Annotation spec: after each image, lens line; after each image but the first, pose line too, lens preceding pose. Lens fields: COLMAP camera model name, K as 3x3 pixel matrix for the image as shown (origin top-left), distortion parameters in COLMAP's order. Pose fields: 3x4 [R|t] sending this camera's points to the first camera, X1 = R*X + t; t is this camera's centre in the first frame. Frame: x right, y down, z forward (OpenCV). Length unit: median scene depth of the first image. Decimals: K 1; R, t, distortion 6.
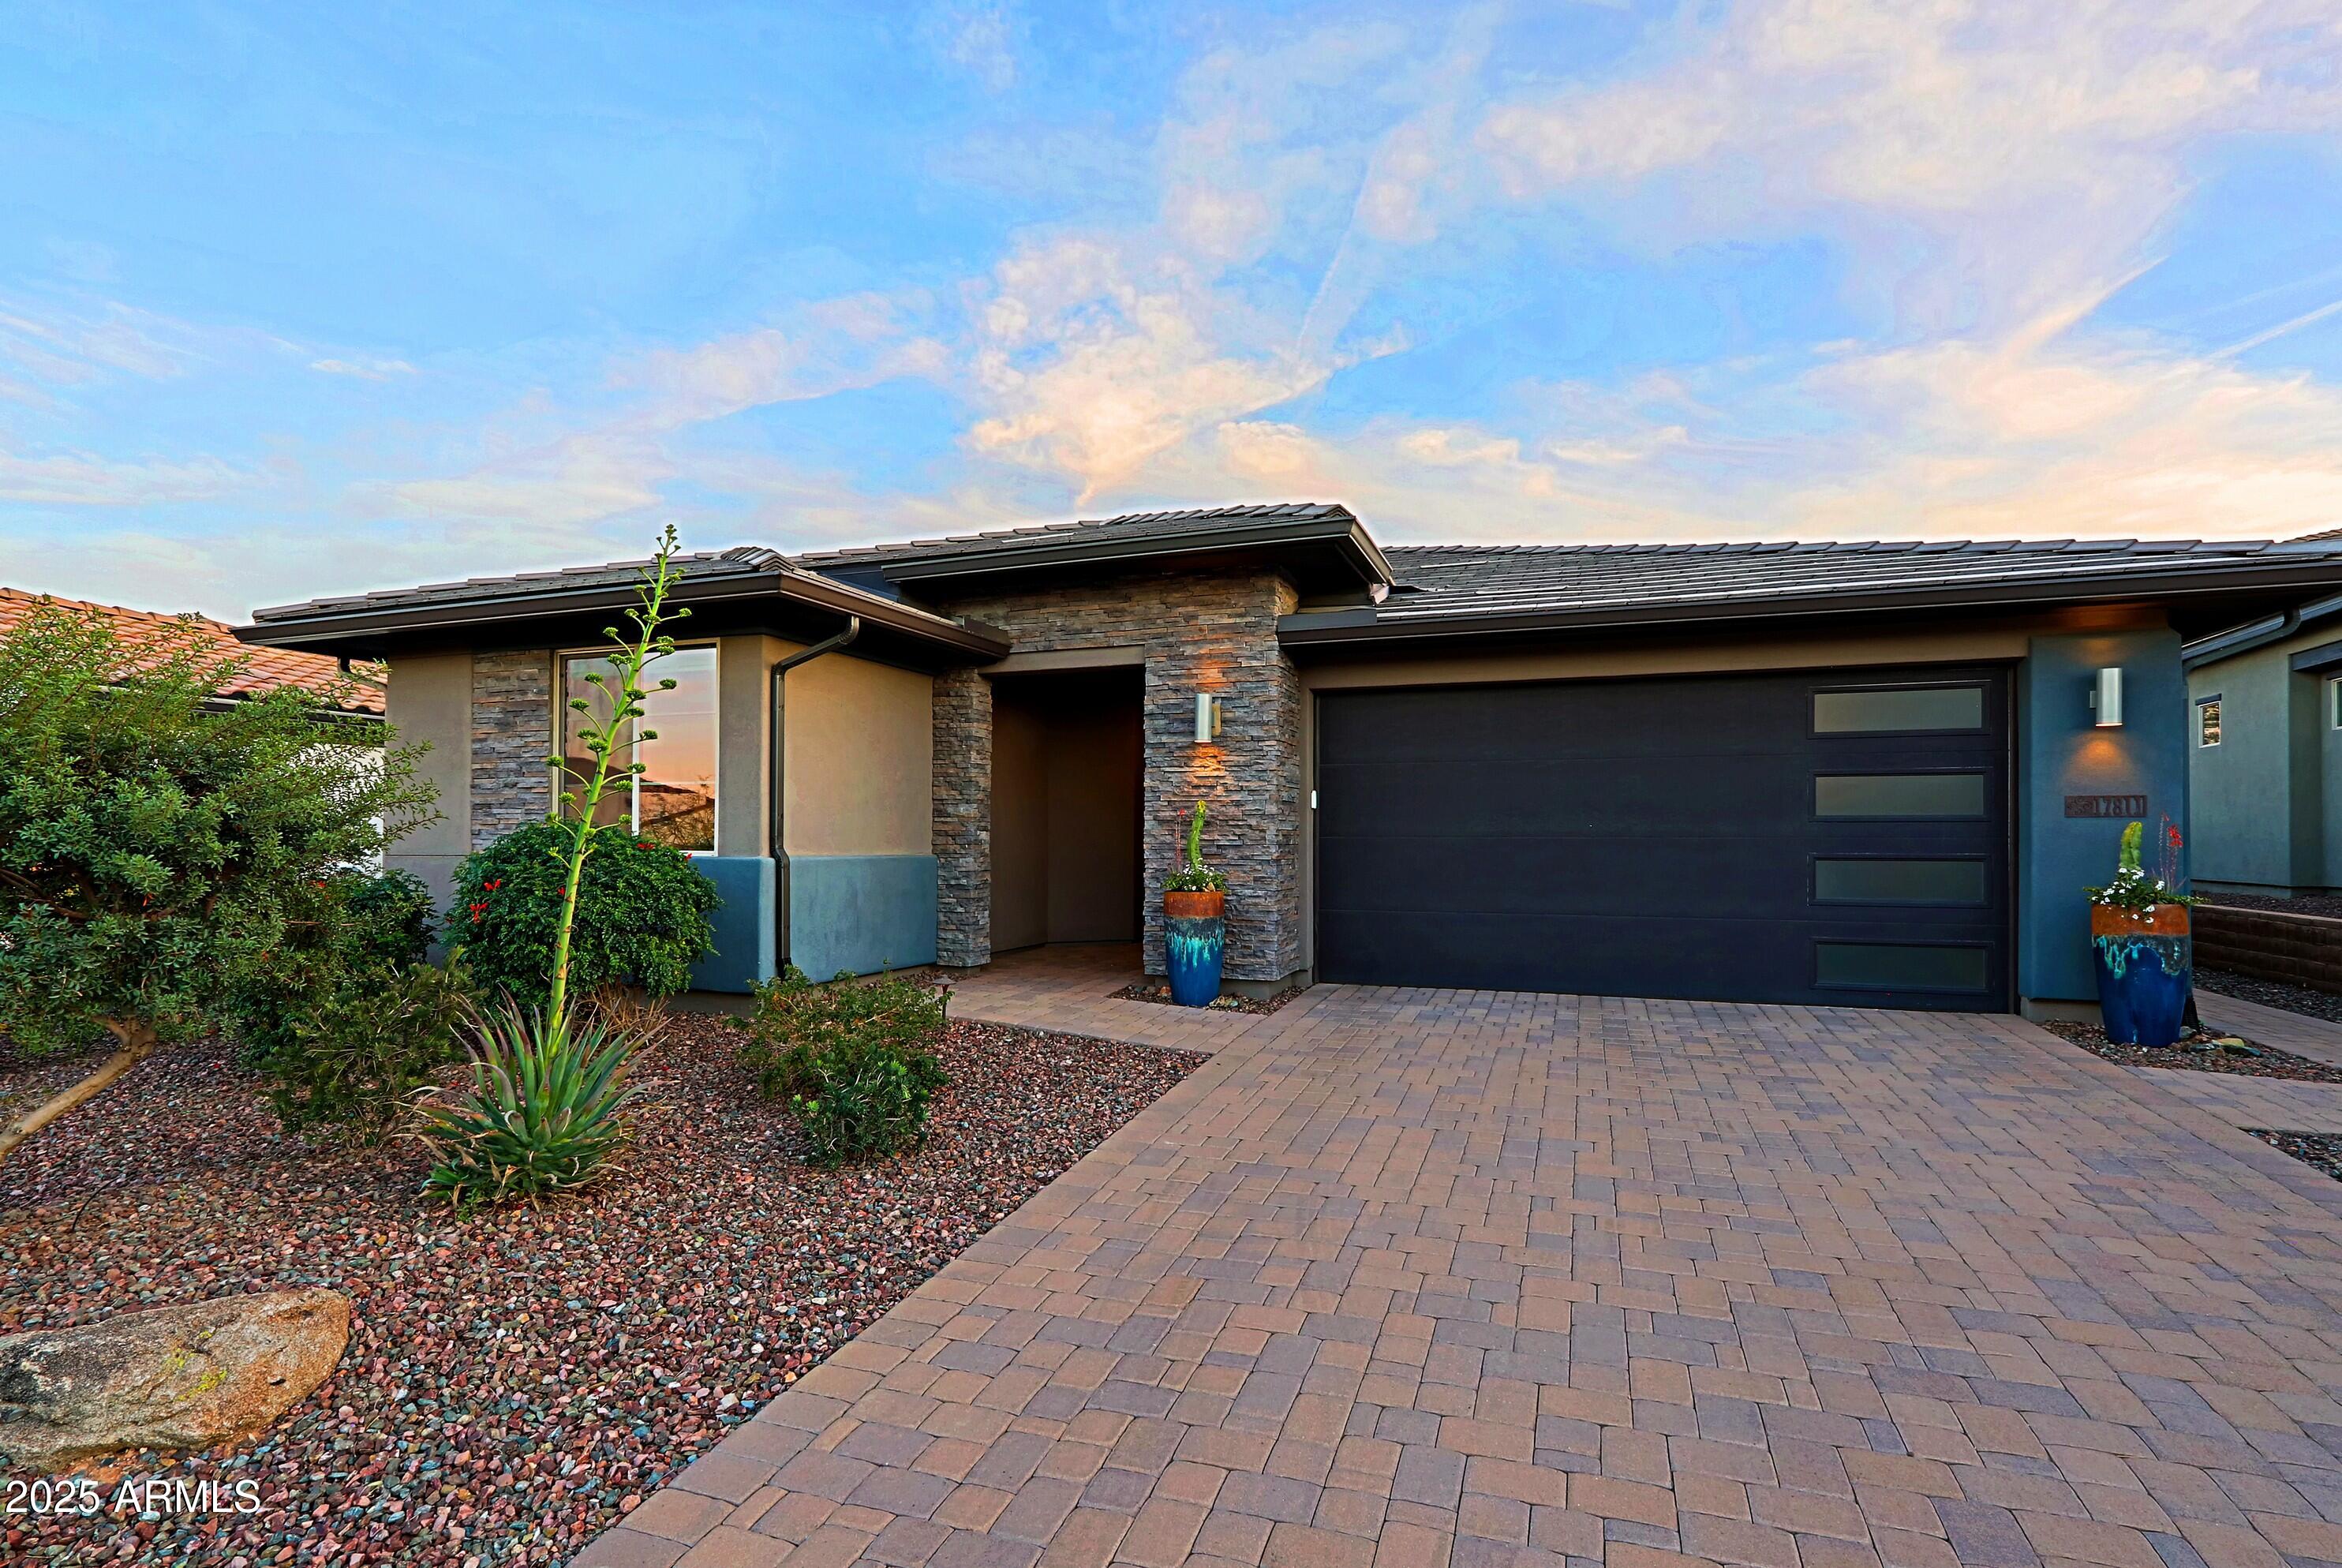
lens RADIAL K [[1094.2, 0, 1175.7], [0, 1094.2, 794.8], [0, 0, 1]] dist [-0.005686, -0.001361]
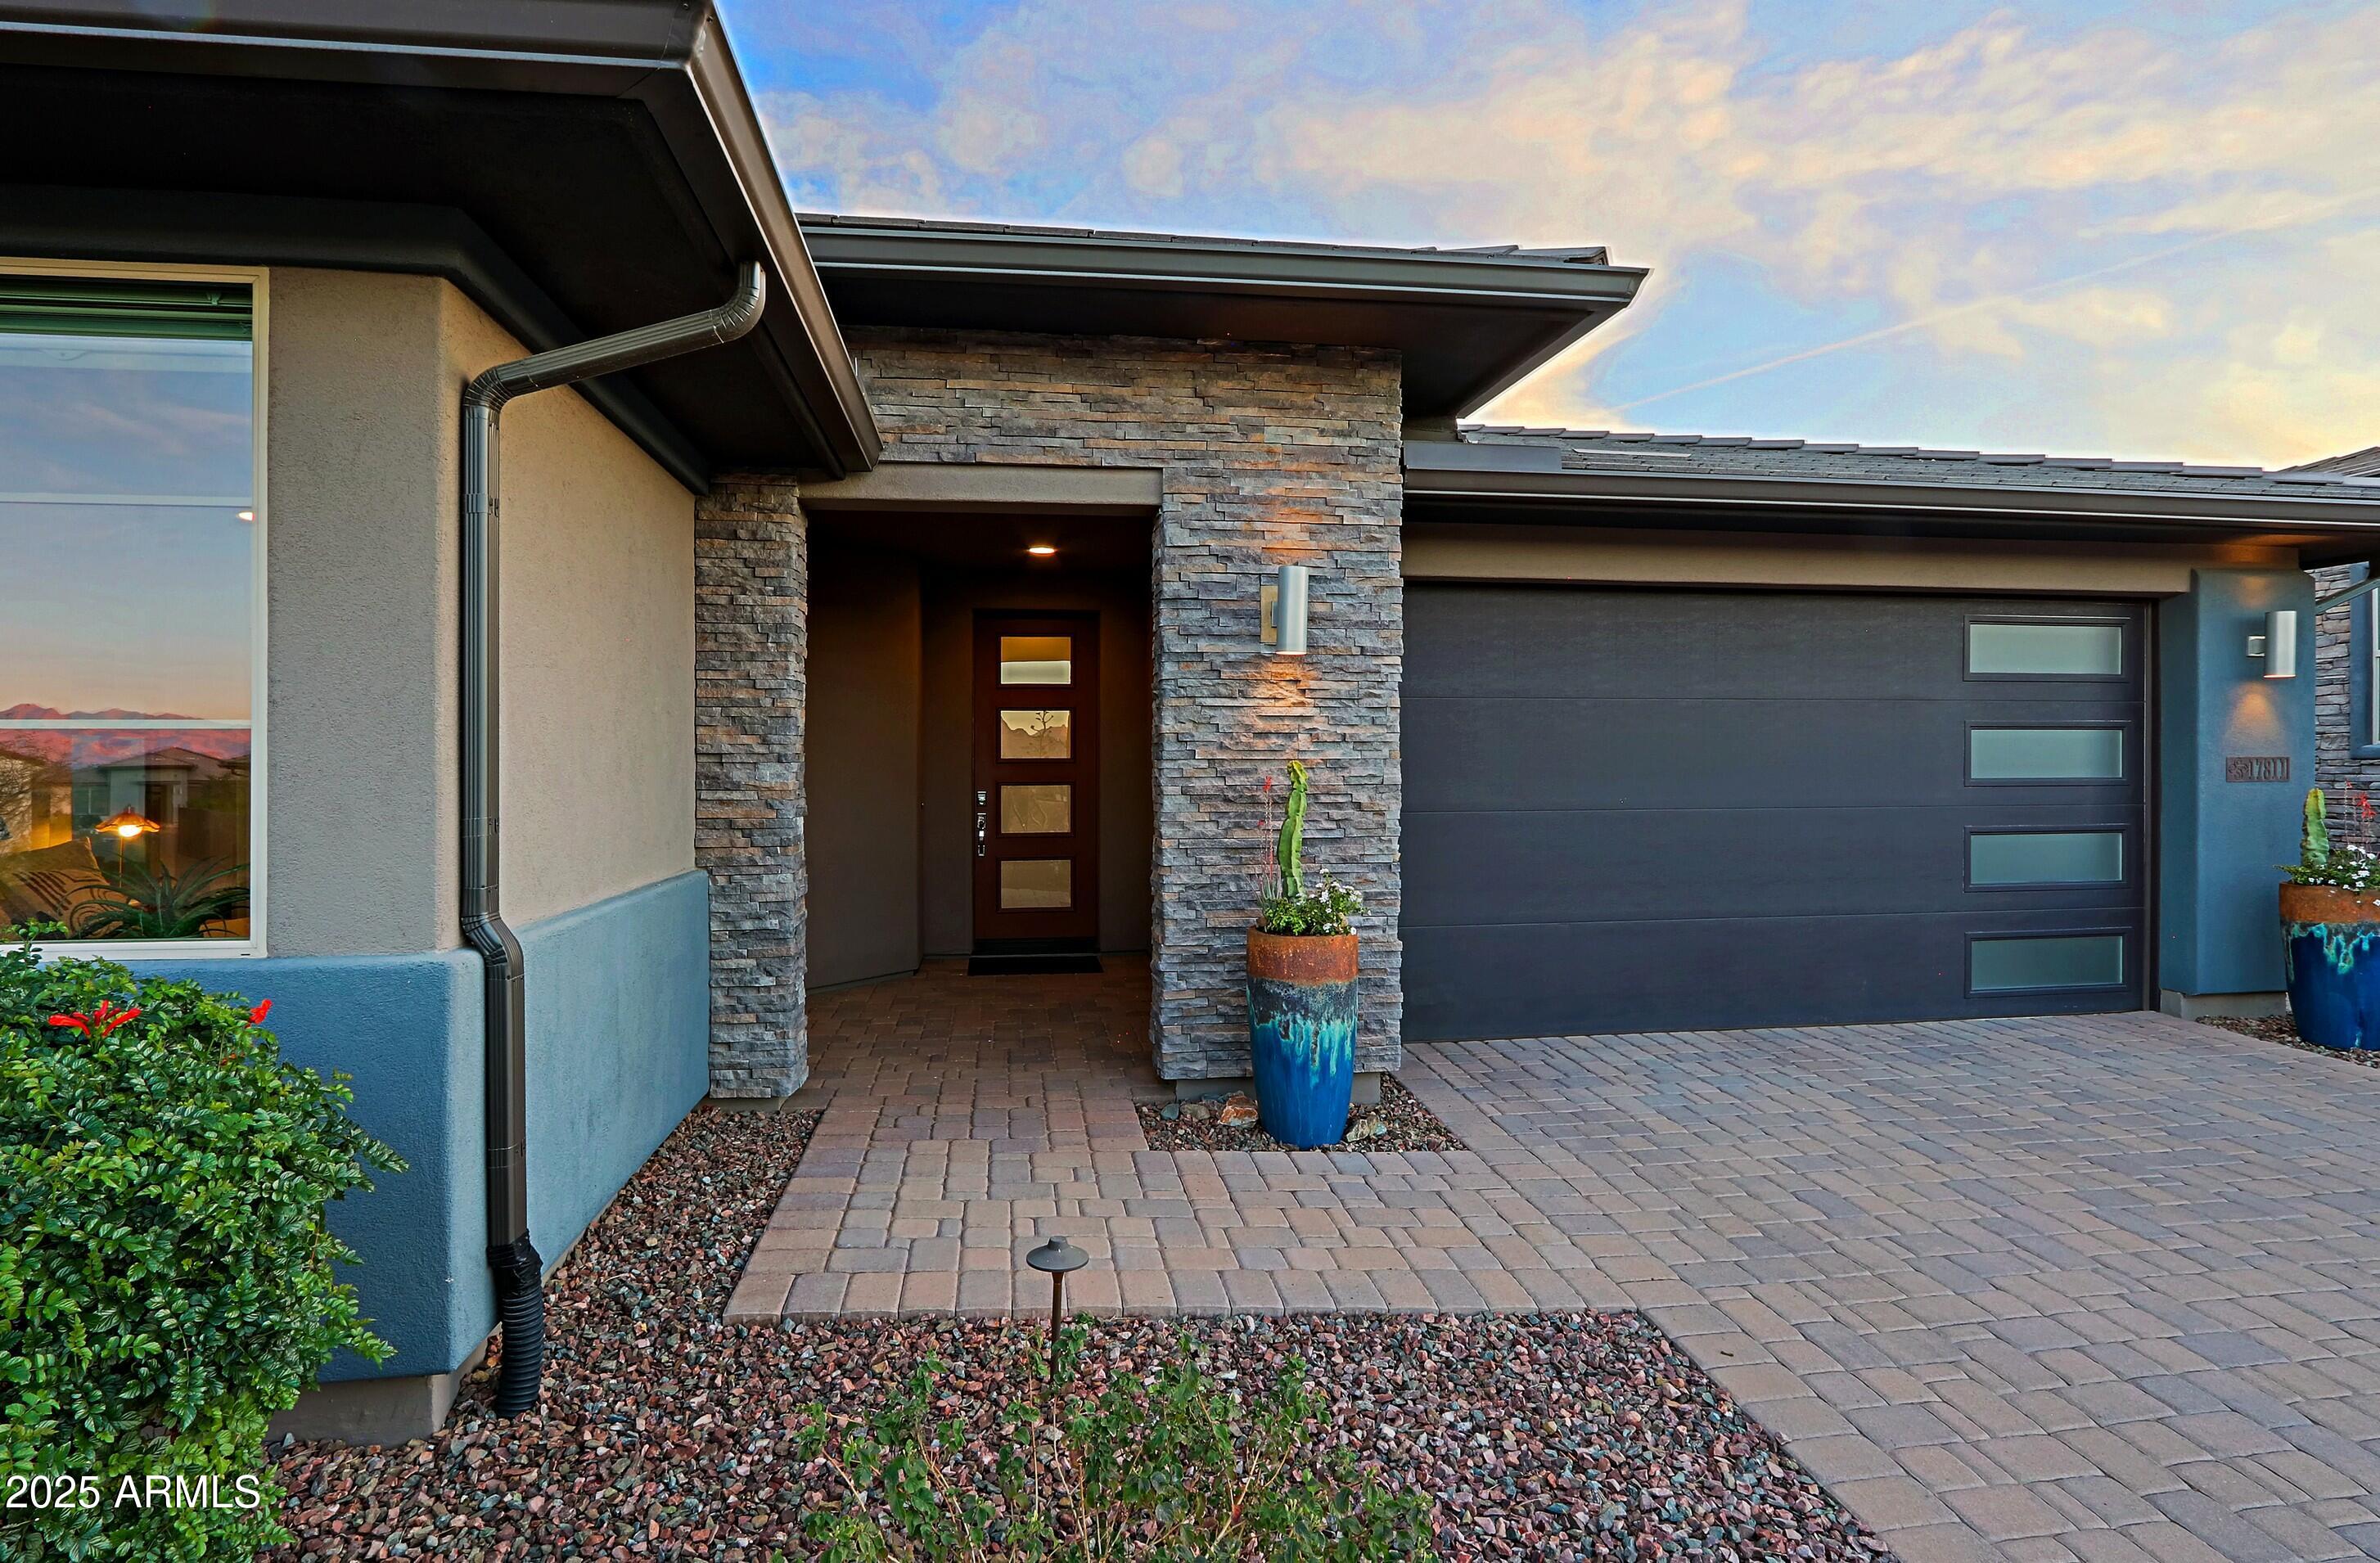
lens RADIAL K [[1111.8, 0, 1119.2], [0, 1111.8, 743.1], [0, 0, 1]] dist [-0.005686, -0.001361]
pose [[0.890543, 0.002232, 0.454894, -0.303378], [-0.013510, 0.999677, 0.021542, -0.014117], [-0.454699, -0.025329, 0.890285, 0.530937]]
